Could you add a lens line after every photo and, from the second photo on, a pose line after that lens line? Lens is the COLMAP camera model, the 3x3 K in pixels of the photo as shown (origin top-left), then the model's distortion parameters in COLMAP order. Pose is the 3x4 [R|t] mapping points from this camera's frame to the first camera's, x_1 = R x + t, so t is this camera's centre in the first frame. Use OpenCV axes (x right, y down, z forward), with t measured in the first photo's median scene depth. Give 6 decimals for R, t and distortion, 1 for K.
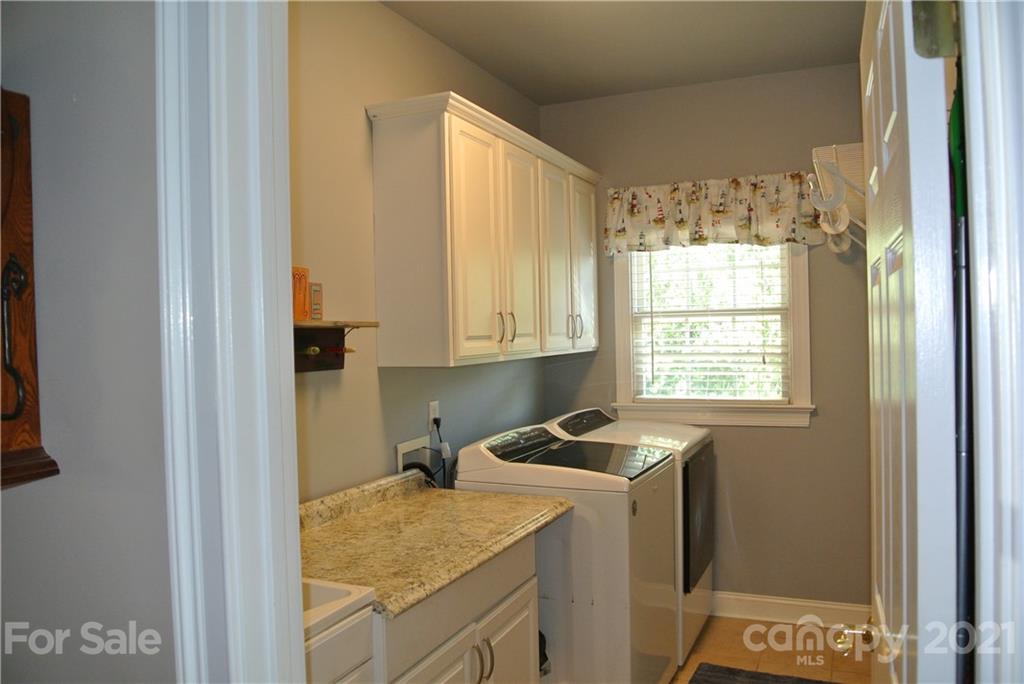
lens RADIAL K [[787.9, 0, 514.2], [0, 787.9, 342.6], [0, 0, 1]] dist [-0.084532, 0.030076]
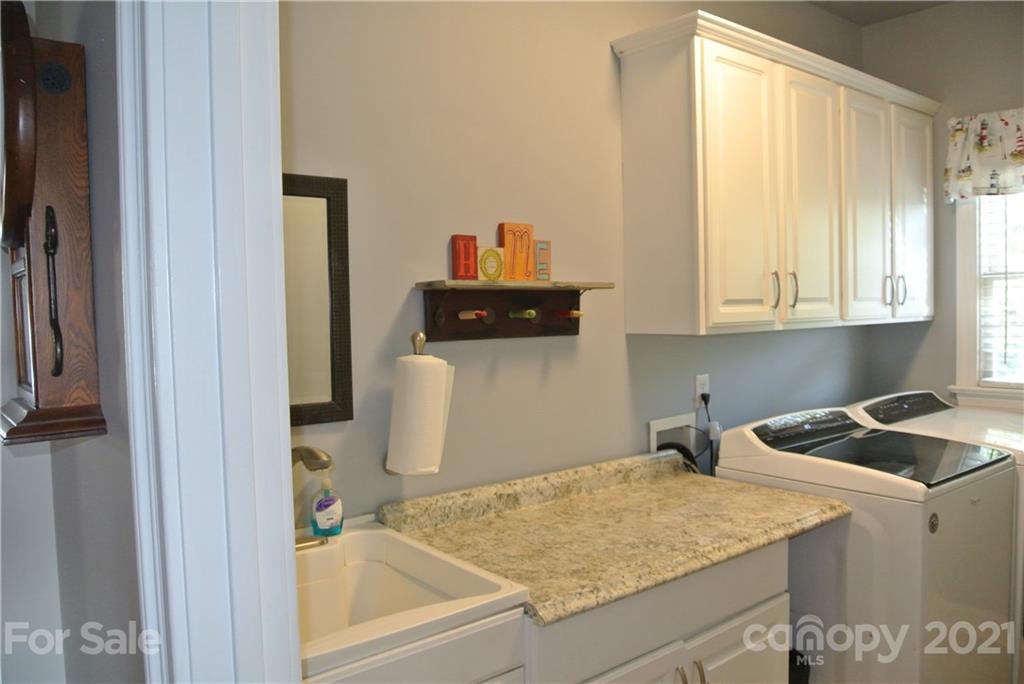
lens RADIAL K [[787.9, 0, 509.4], [0, 787.9, 340.1], [0, 0, 1]] dist [-0.084532, 0.030076]
pose [[0.892225, 0.024159, -0.450944, 0.113194], [-0.007555, 0.999227, 0.038587, 0.004516], [0.451527, -0.031021, 0.891718, 0.137486]]
